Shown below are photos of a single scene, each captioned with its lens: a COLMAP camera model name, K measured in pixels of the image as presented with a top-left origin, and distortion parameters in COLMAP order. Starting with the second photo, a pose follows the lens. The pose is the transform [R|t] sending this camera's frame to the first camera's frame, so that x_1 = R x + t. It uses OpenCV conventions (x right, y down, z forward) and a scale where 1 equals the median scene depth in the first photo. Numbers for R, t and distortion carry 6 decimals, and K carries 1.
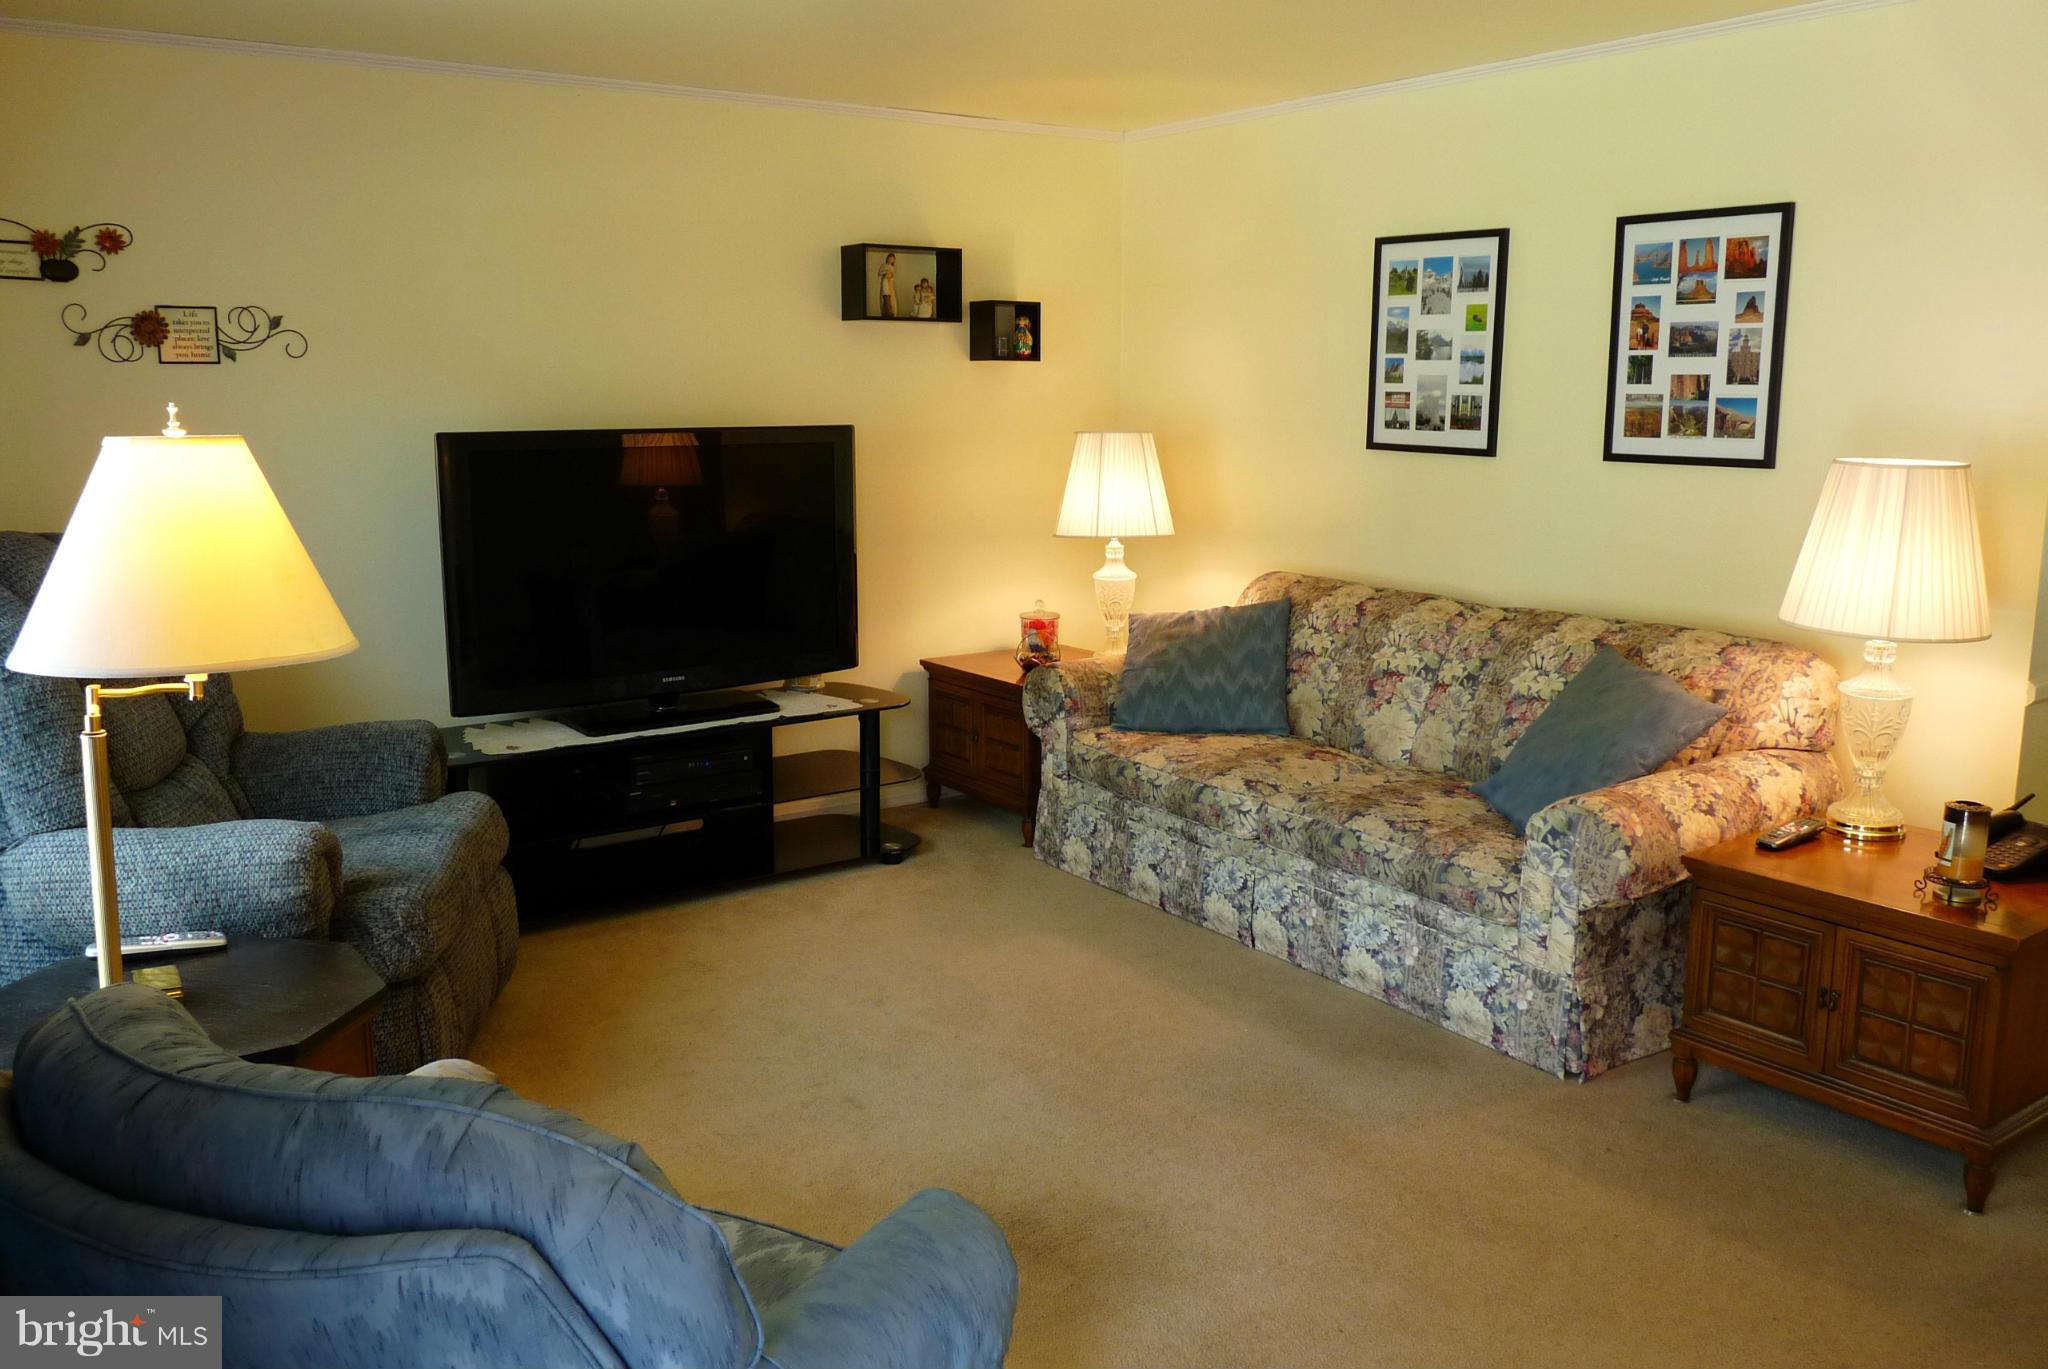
lens RADIAL K [[1665.0, 0, 979.2], [0, 1665.0, 686.3], [0, 0, 1]] dist [-0.011010, -0.011147]
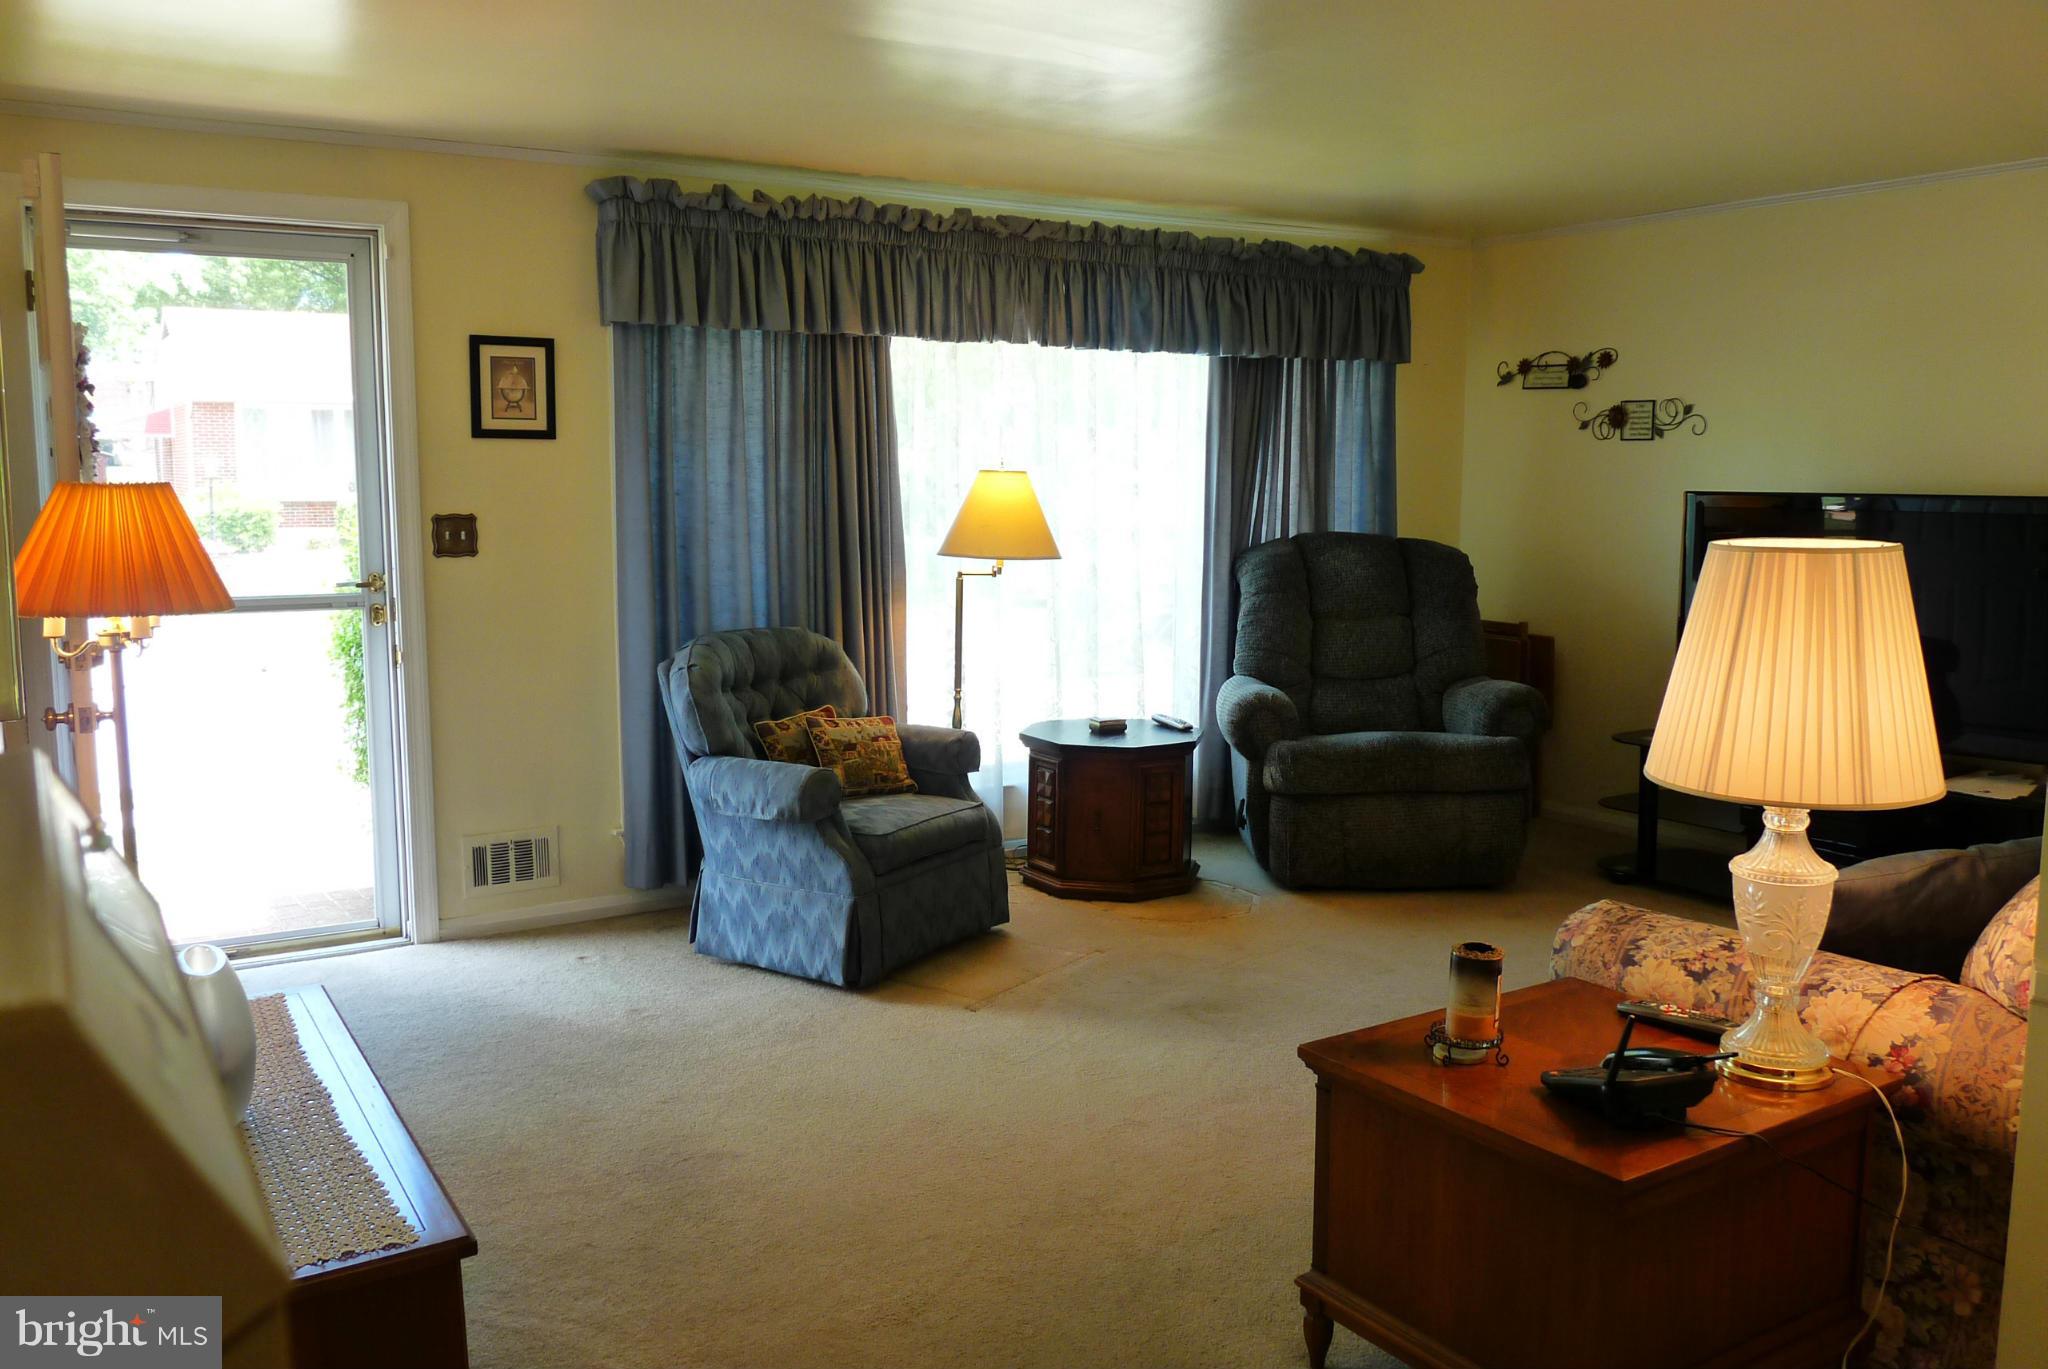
lens RADIAL K [[1665.0, 0, 979.2], [0, 1665.0, 686.3], [0, 0, 1]] dist [-0.011010, -0.011147]
pose [[-0.079009, 0.130129, -0.988344, 1.044968], [-0.183916, 0.972521, 0.142748, -0.091595], [0.979761, 0.193051, -0.052905, 0.580762]]
